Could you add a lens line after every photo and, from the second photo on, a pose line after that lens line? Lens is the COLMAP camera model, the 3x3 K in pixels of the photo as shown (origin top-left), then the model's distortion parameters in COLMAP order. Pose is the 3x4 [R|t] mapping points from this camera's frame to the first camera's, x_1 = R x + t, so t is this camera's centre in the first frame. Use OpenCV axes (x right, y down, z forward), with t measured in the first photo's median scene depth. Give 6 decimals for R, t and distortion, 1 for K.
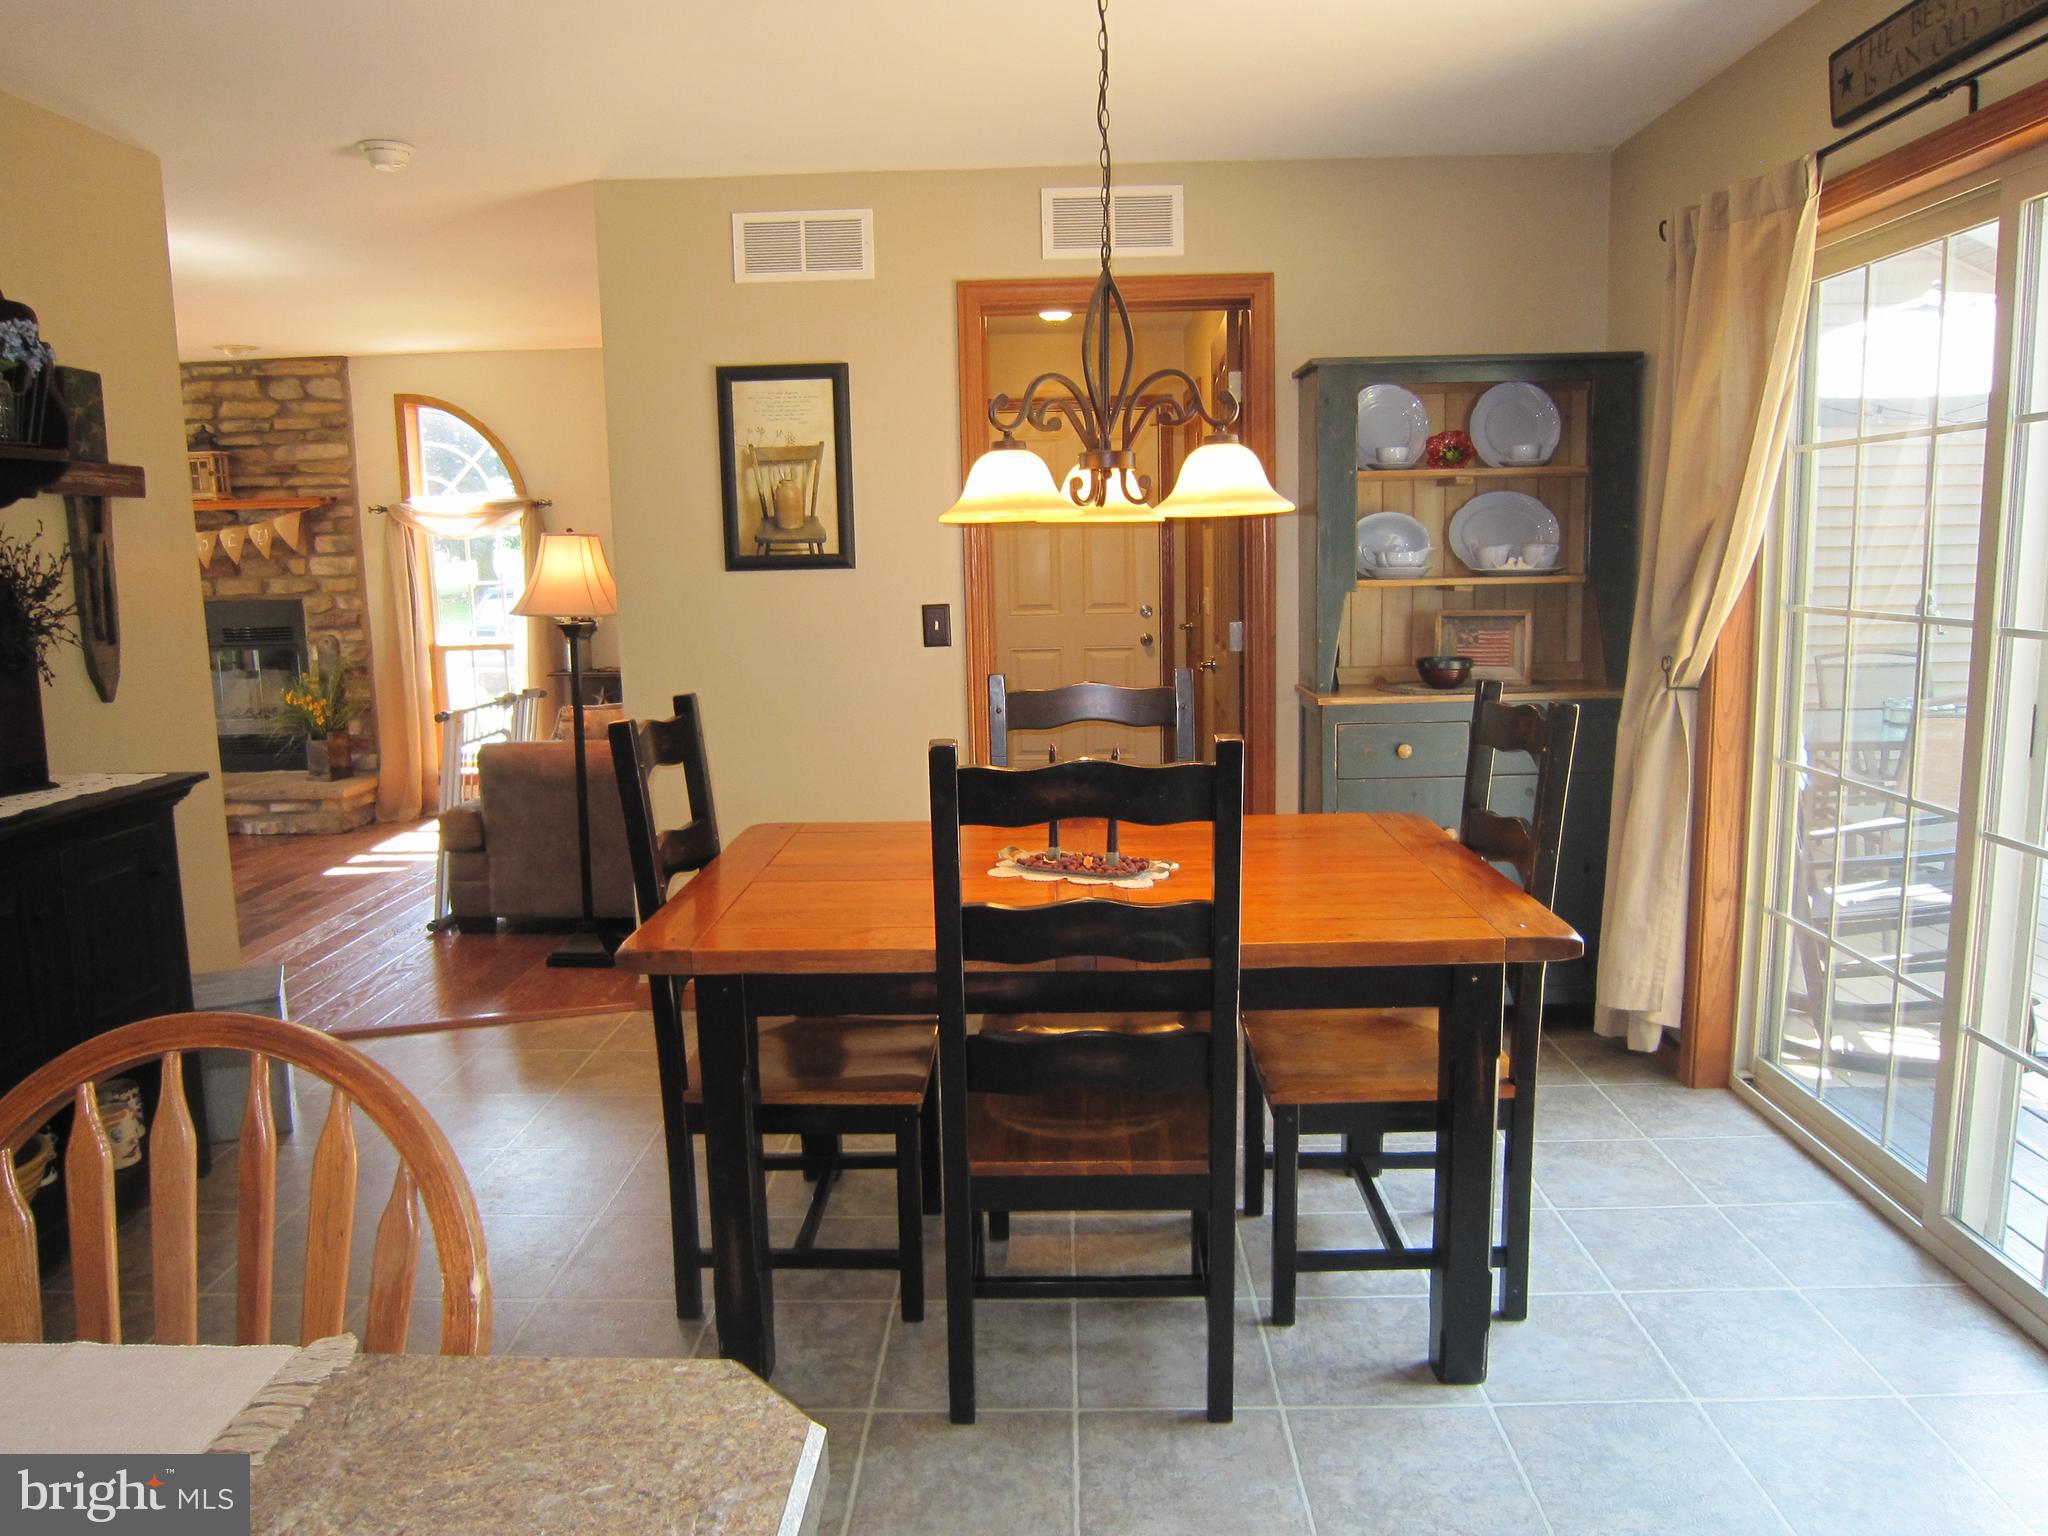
lens RADIAL K [[1460.4, 0, 1024.9], [0, 1460.4, 757.8], [0, 0, 1]] dist [-0.065937, 0.031301]
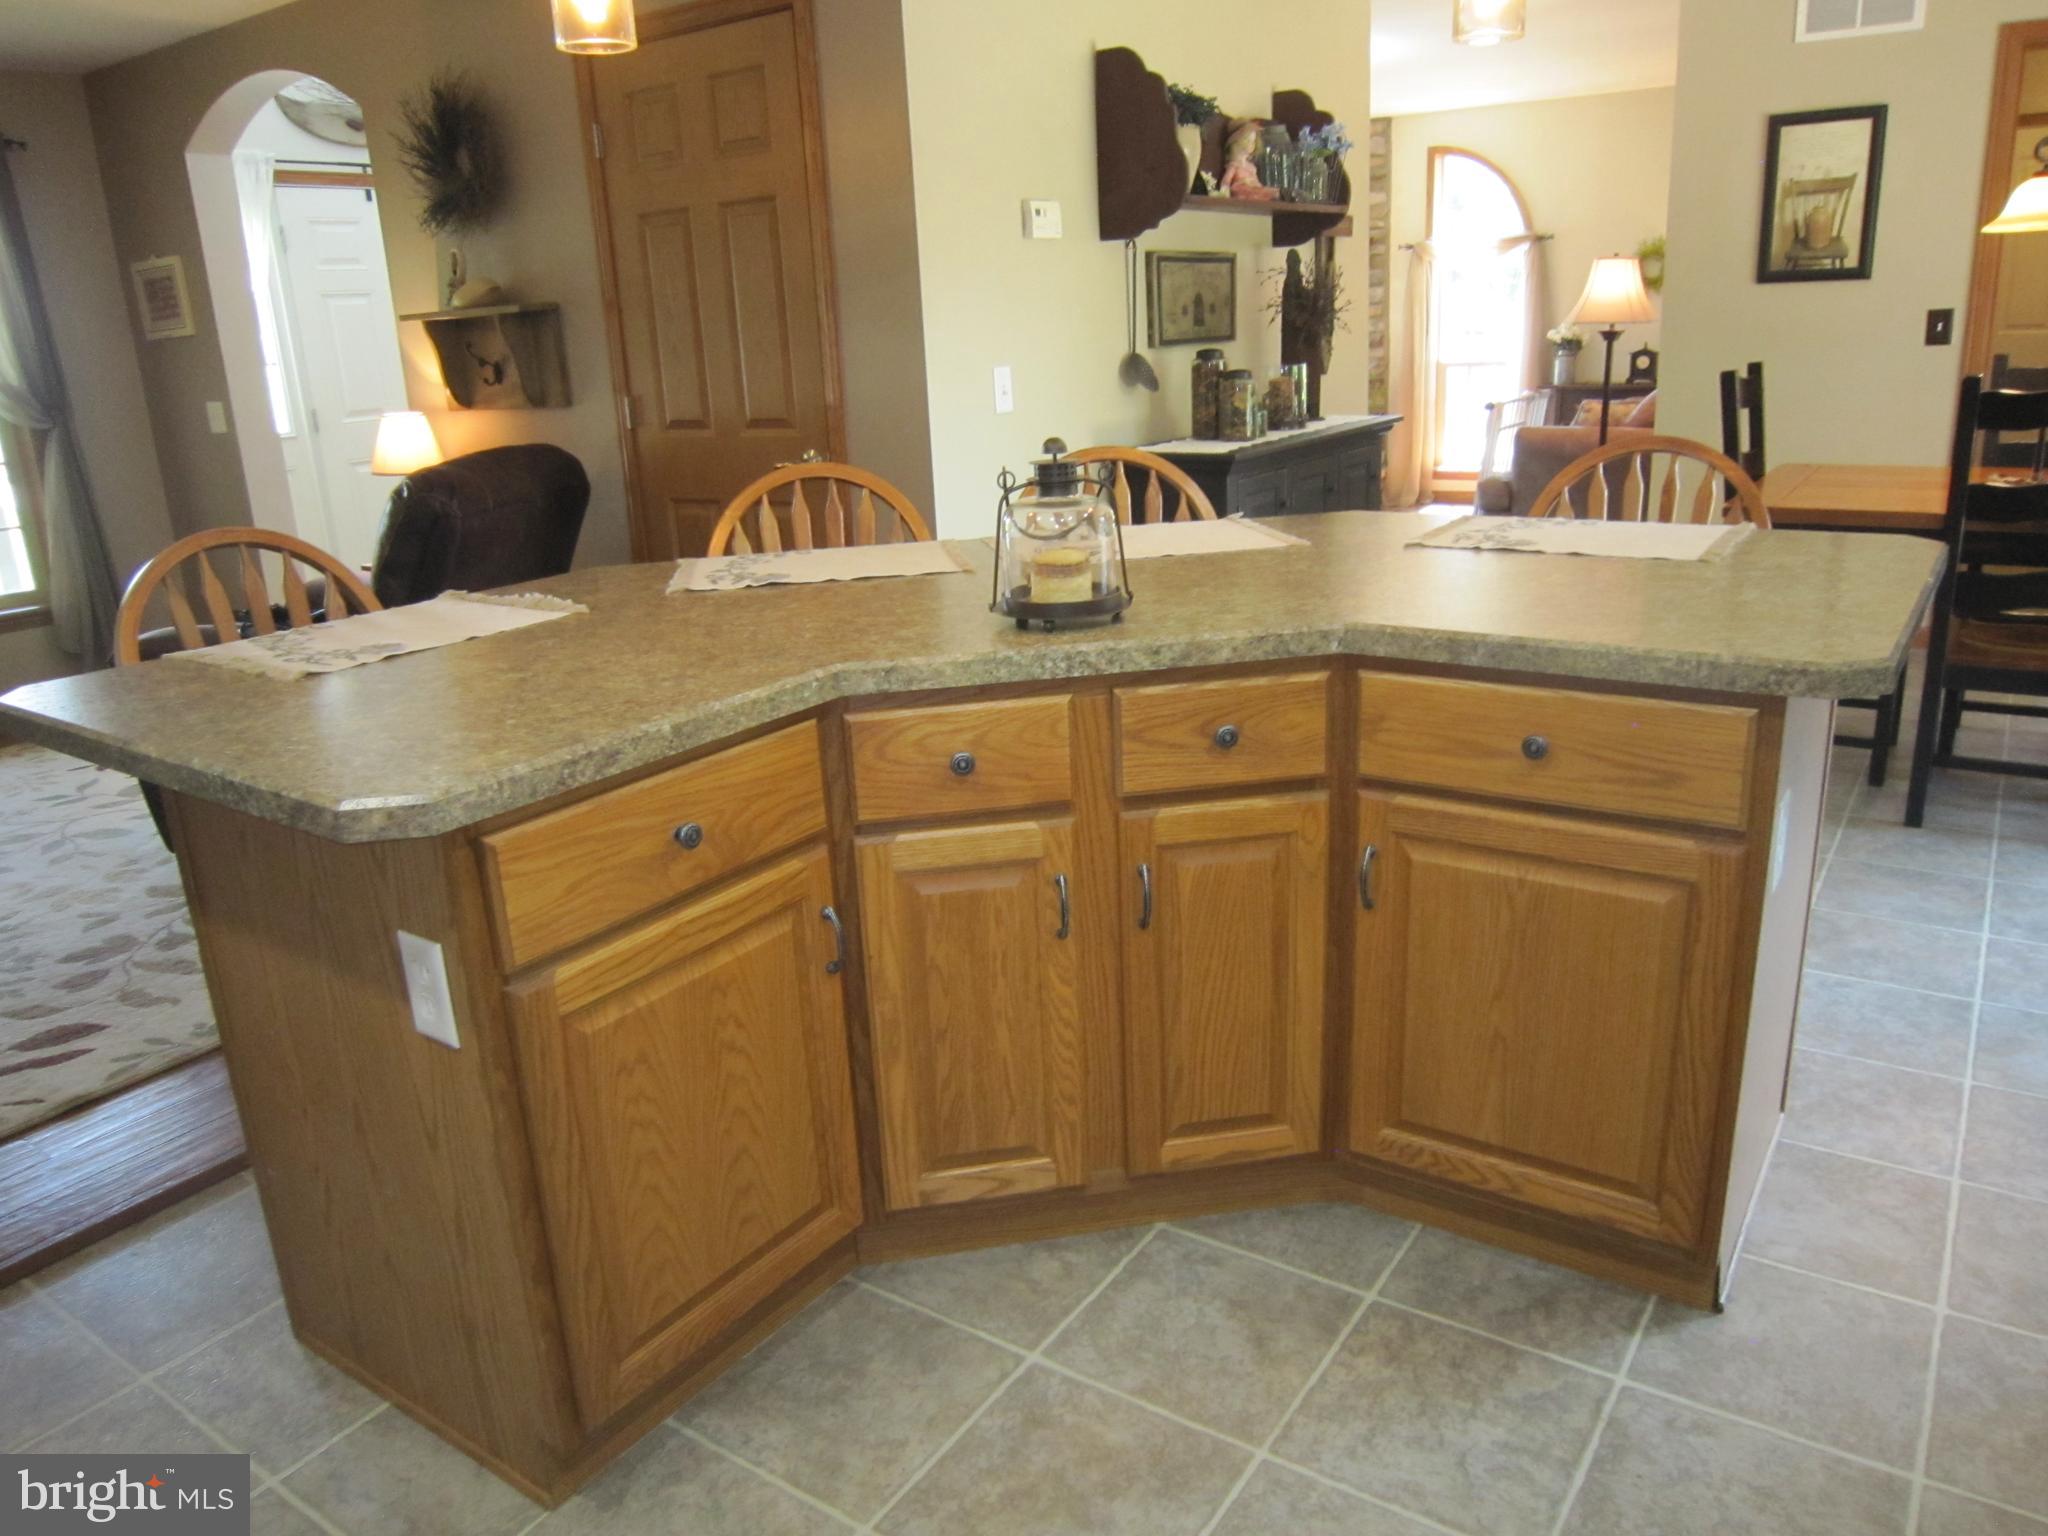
lens RADIAL K [[1460.4, 0, 1024.9], [0, 1460.4, 757.8], [0, 0, 1]] dist [-0.065937, 0.031301]
pose [[0.836966, 0.138505, -0.529438, -0.021562], [-0.047423, 0.982160, 0.181971, 0.082848], [0.545196, -0.127196, 0.828603, -0.445062]]
